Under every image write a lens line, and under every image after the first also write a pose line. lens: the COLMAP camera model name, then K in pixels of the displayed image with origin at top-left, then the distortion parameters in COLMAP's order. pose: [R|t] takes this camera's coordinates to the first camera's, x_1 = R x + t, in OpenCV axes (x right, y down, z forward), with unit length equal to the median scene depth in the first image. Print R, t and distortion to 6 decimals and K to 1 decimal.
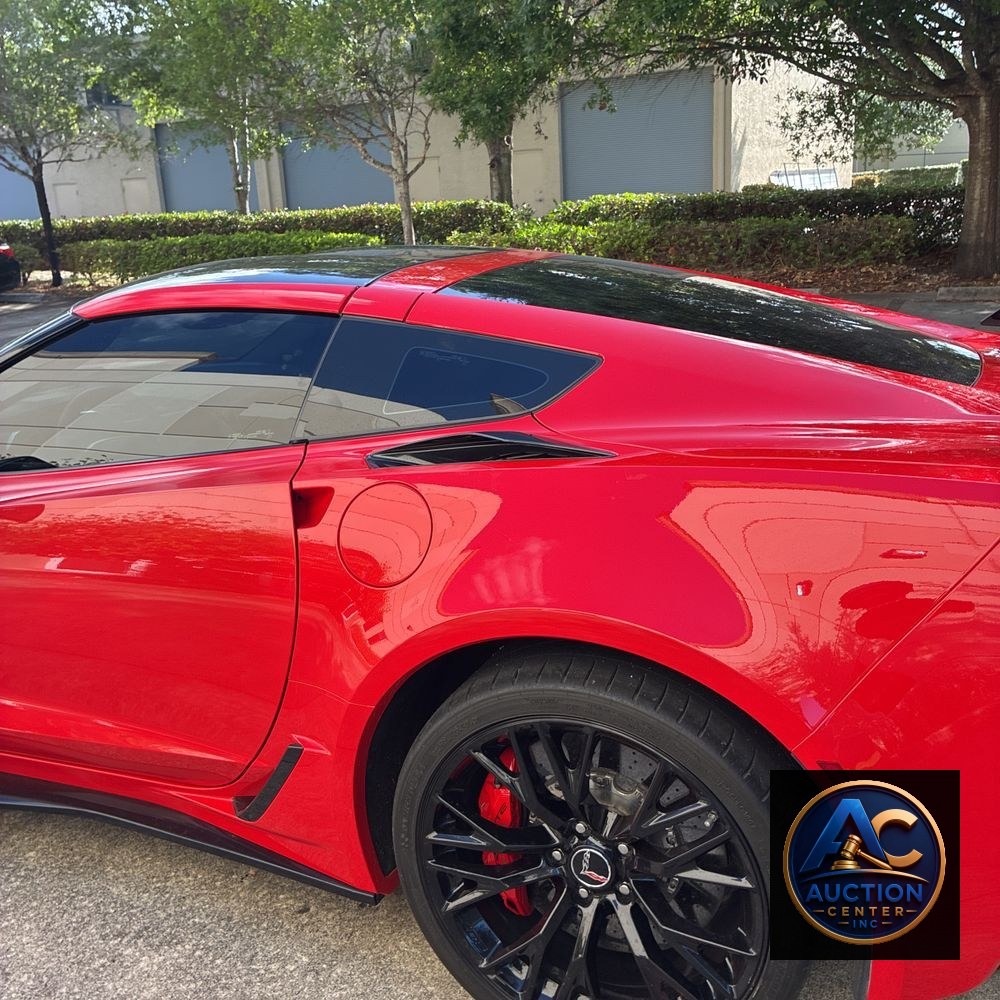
lens RADIAL K [[1009.2, 0, 499.5], [0, 1009.2, 494.3], [0, 0, 1]] dist [0.022723, 0.000000]
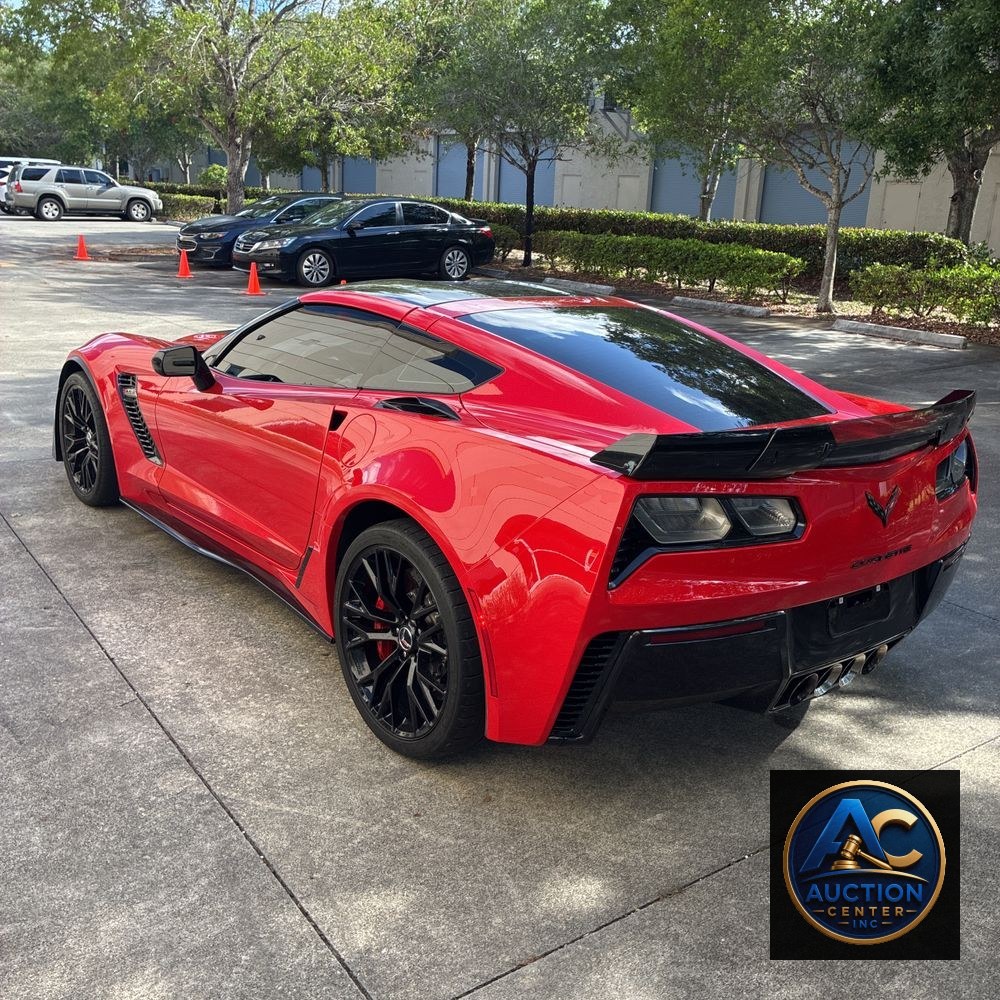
lens RADIAL K [[1009.2, 0, 501.3], [0, 1009.2, 499.7], [0, 0, 1]] dist [0.022723, 0.000000]
pose [[0.880880, 0.227255, -0.415217, 0.082357], [-0.224959, 0.972804, 0.055182, -0.001406], [0.416465, 0.044798, 0.908047, -0.052469]]
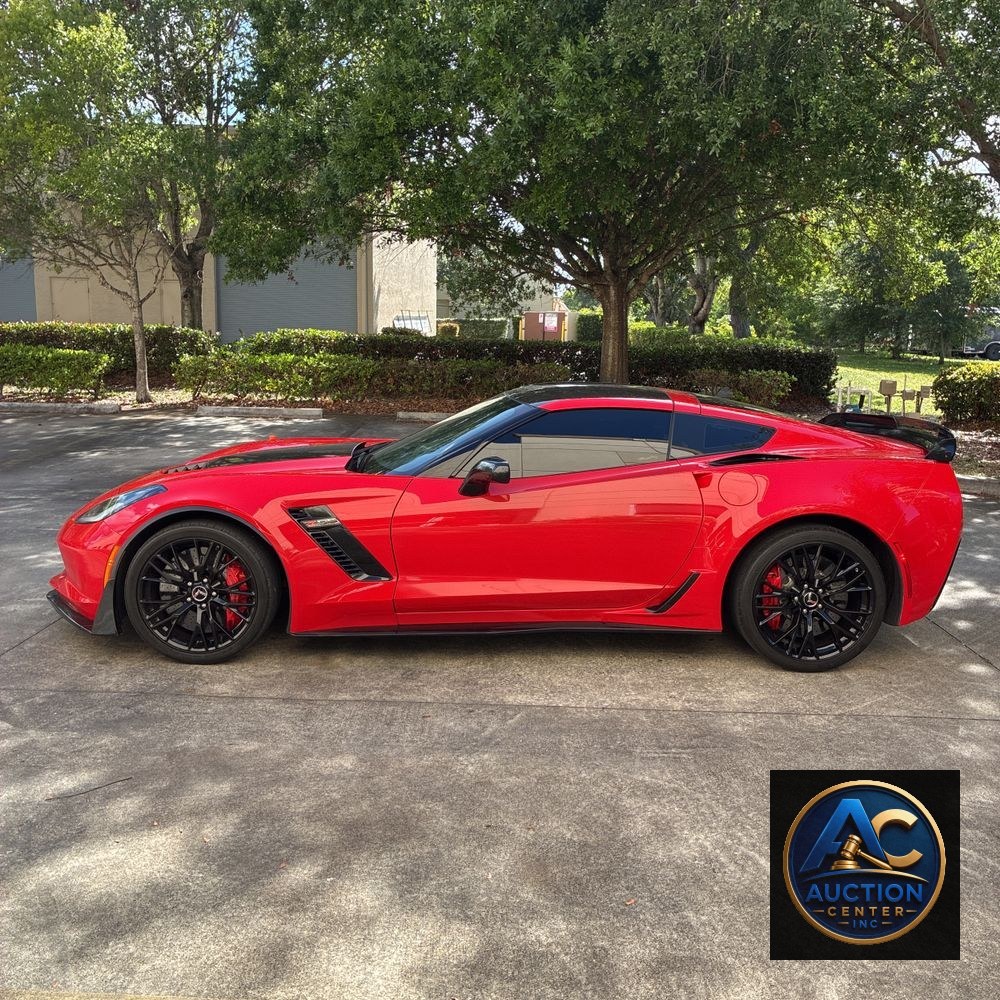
lens RADIAL K [[1014.5, 0, 500.4], [0, 1014.5, 501.6], [0, 0, 1]] dist [0.007818, 0.000000]
pose [[0.904254, -0.005042, 0.426966, -0.174407], [0.054294, 0.993172, -0.103259, 0.030342], [-0.423530, 0.116554, 0.898353, -0.112786]]
